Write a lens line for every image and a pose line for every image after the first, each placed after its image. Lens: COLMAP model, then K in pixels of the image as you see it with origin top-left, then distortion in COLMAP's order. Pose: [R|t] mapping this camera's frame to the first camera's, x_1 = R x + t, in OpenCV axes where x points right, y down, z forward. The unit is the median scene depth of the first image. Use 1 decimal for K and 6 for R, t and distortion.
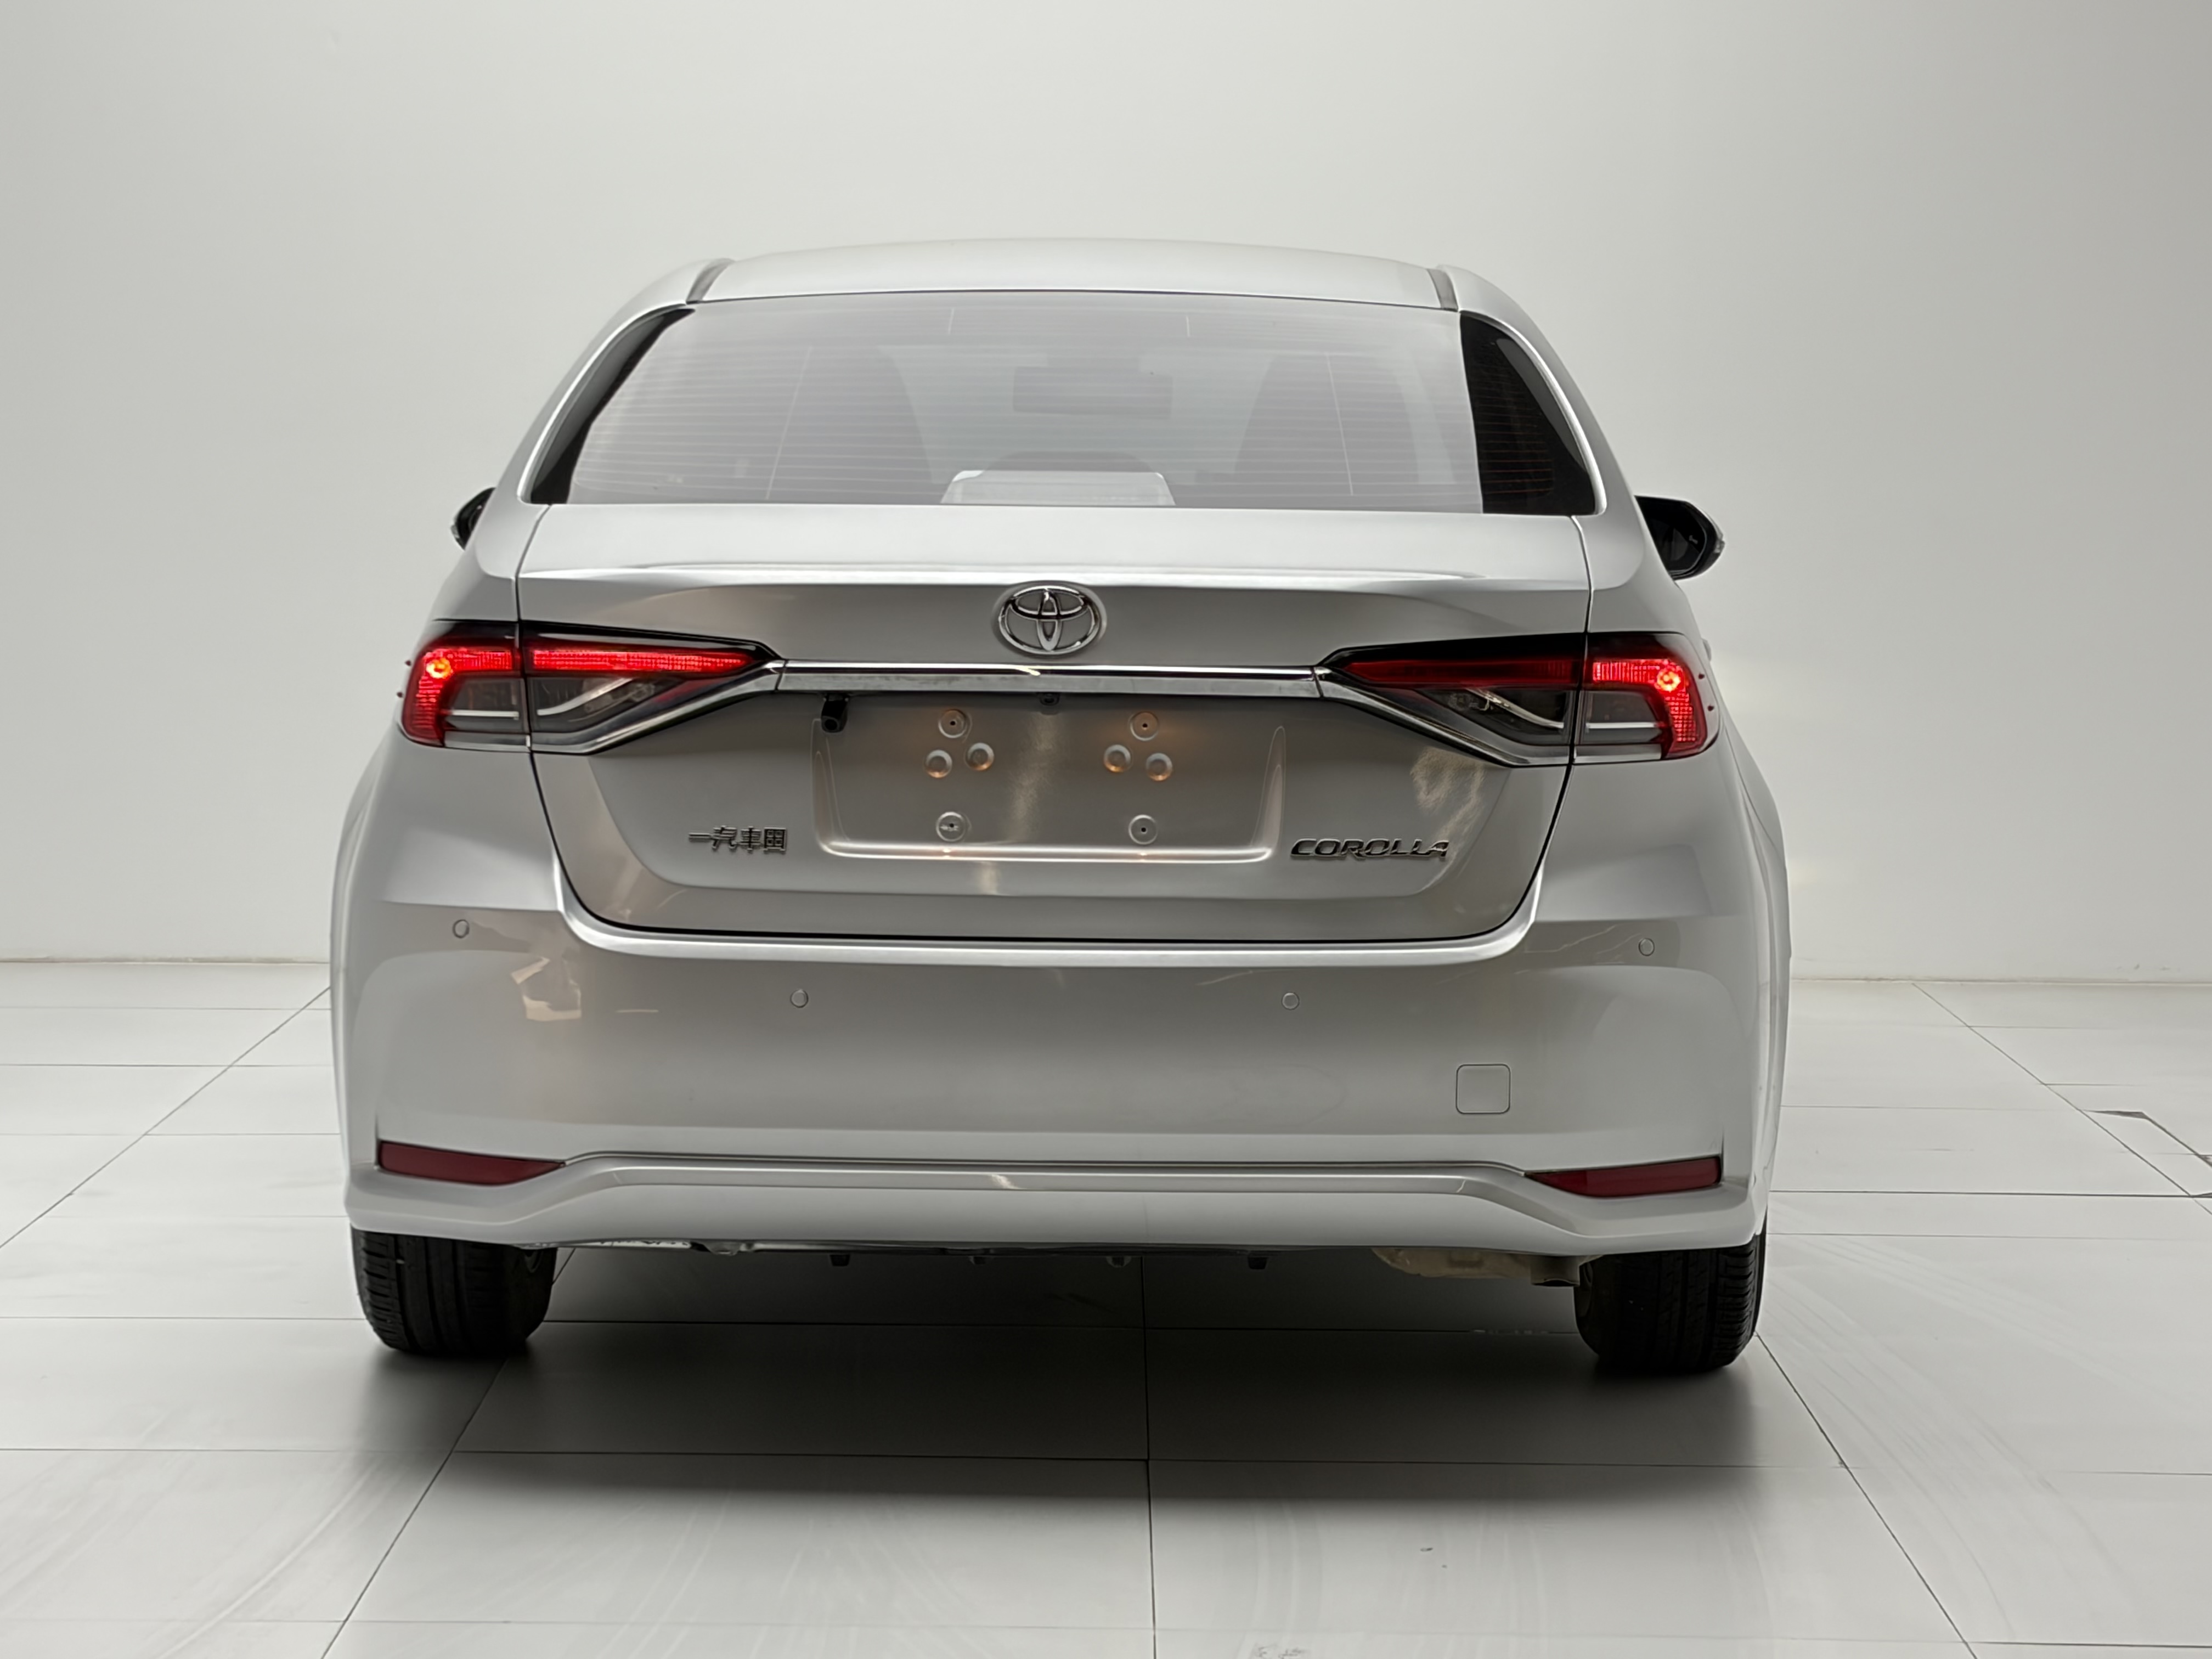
lens RADIAL K [[5432.4, 0, 1106.0], [0, 5432.4, 829.5], [0, 0, 1]] dist [0.156328, -0.013838]
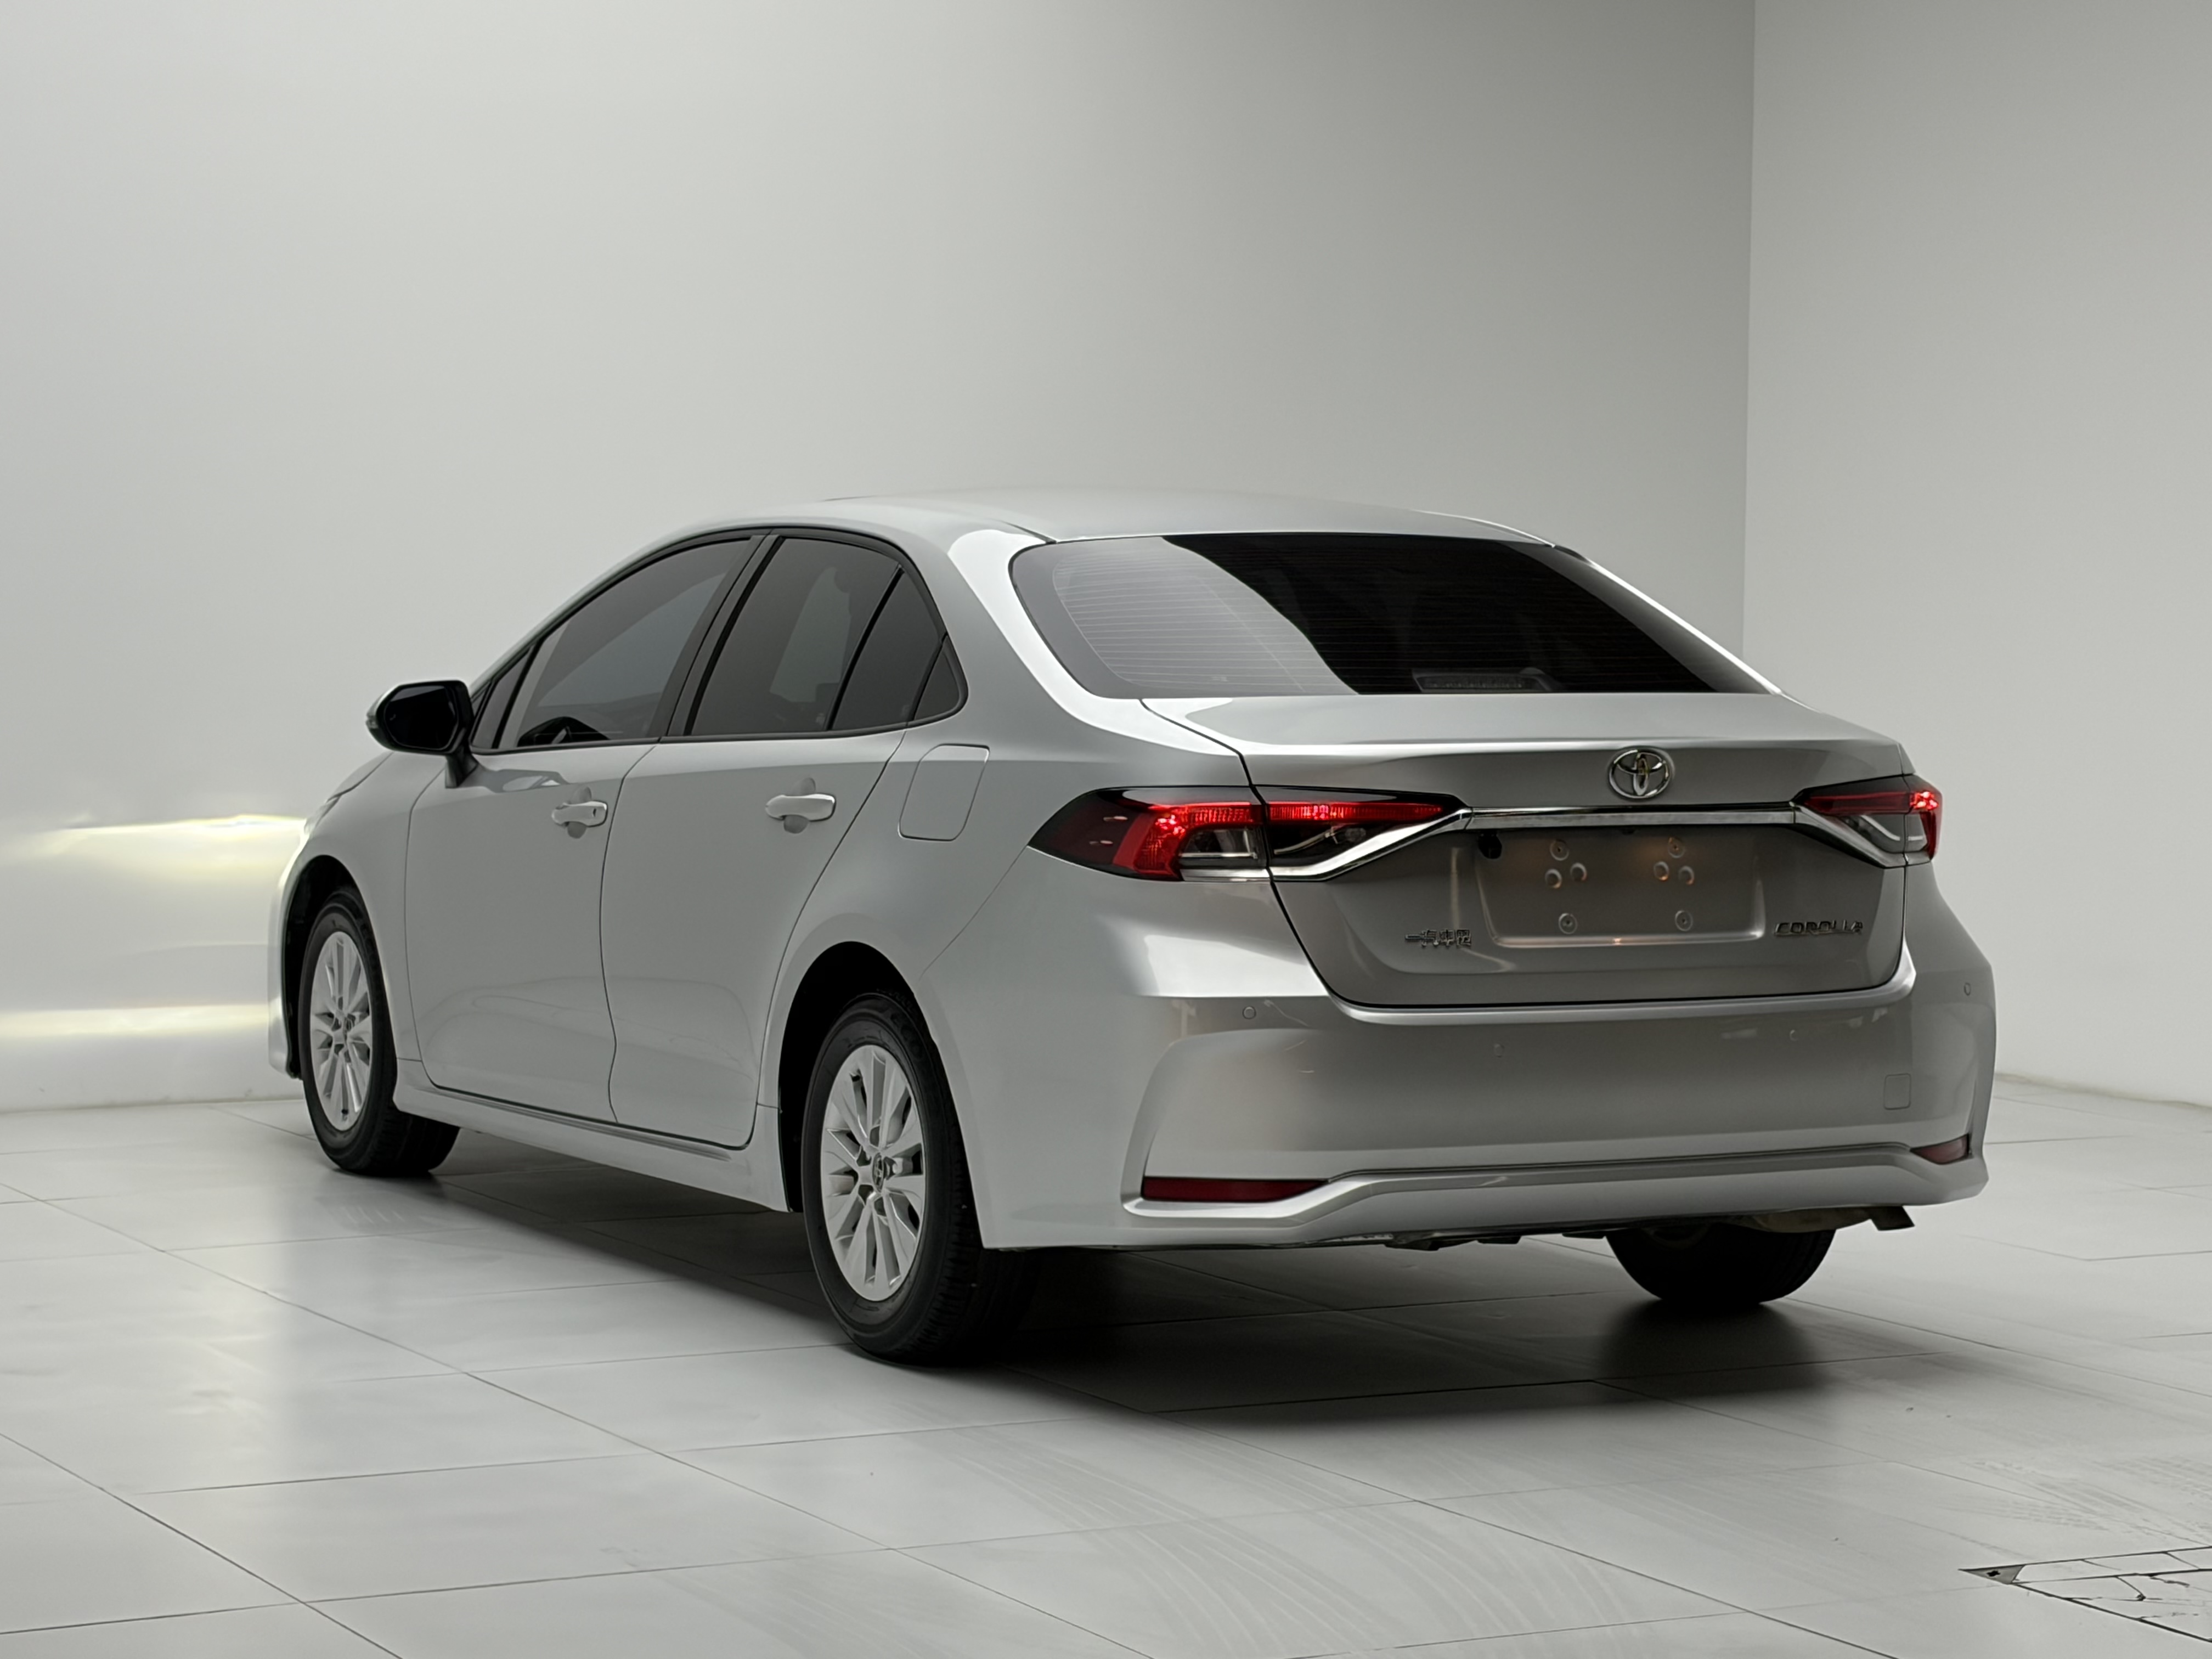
lens RADIAL K [[5432.4, 0, 1106.0], [0, 5432.4, 829.5], [0, 0, 1]] dist [0.156328, -0.013838]
pose [[0.897926, -0.031391, 0.439027, -0.746209], [0.042998, 0.998939, -0.016515, -0.006629], [-0.438042, 0.033707, 0.898322, -0.204154]]
